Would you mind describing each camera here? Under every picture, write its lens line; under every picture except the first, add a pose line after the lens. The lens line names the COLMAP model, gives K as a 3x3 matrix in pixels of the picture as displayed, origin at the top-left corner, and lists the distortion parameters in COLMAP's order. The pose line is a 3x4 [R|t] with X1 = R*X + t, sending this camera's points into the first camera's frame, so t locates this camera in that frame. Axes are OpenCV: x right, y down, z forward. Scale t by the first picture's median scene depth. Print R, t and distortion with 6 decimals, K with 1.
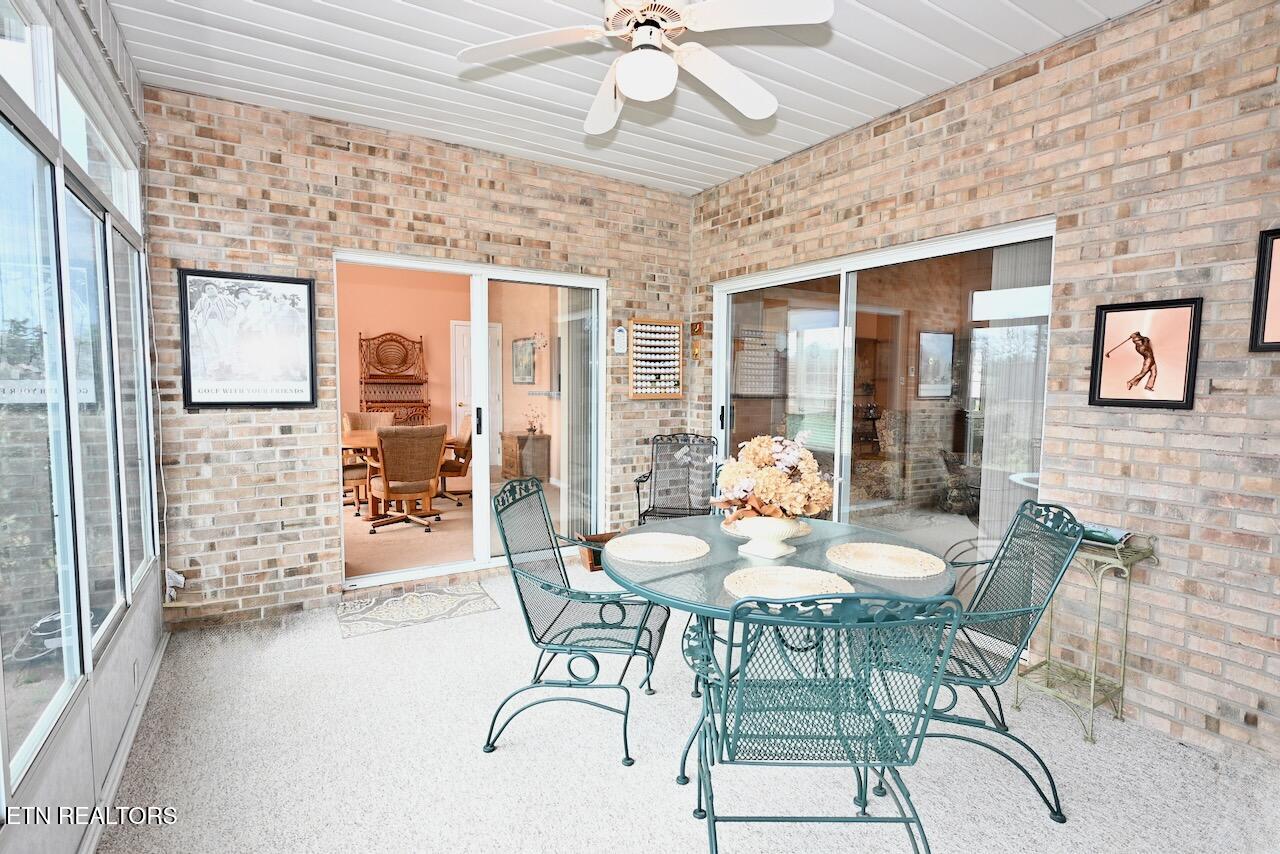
lens RADIAL K [[615.3, 0, 638.3], [0, 615.3, 427.0], [0, 0, 1]] dist [-0.003899, 0.001663]
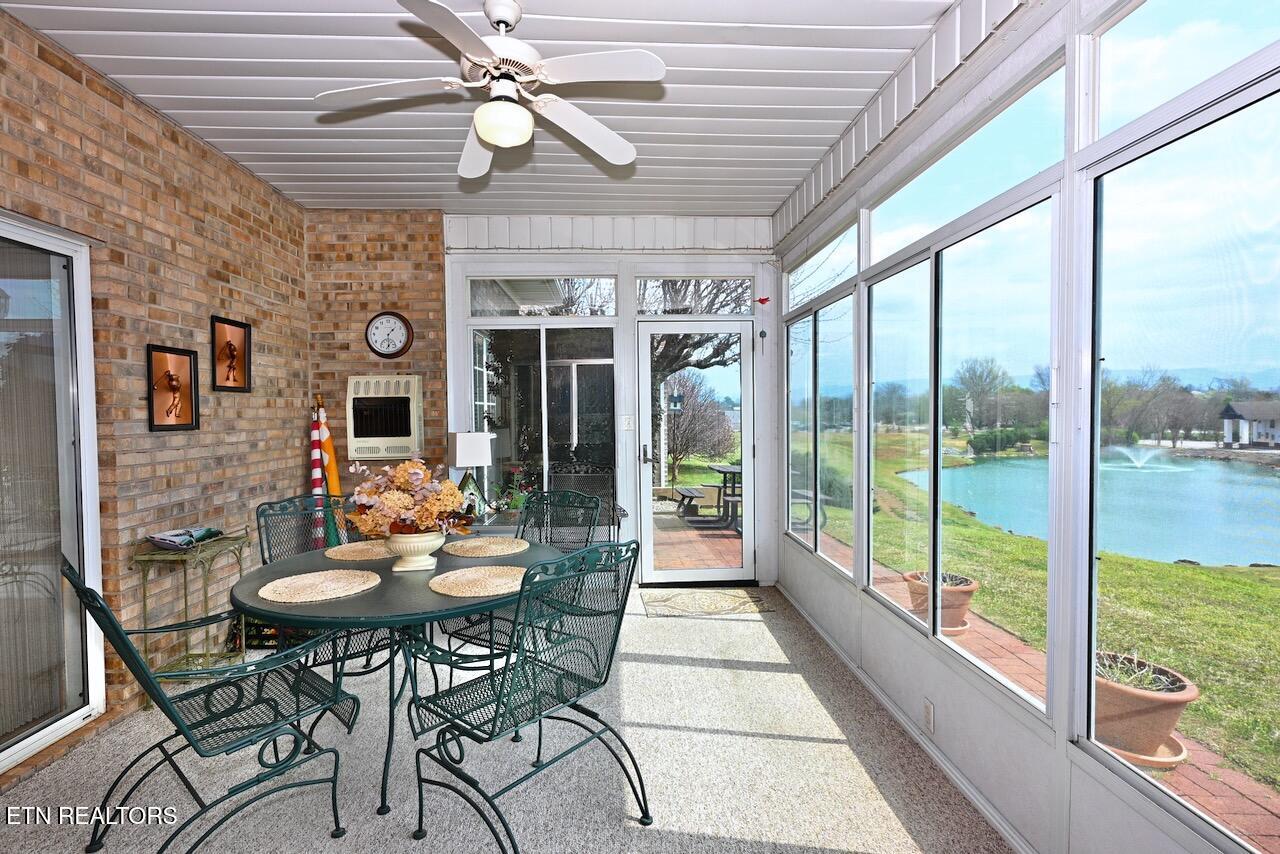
lens RADIAL K [[615.3, 0, 638.3], [0, 615.3, 427.0], [0, 0, 1]] dist [-0.003899, 0.001663]
pose [[-0.876707, -0.012523, 0.480862, -0.585525], [0.040162, 0.994265, 0.099117, -0.118650], [-0.479345, 0.106209, -0.871176, 1.543513]]
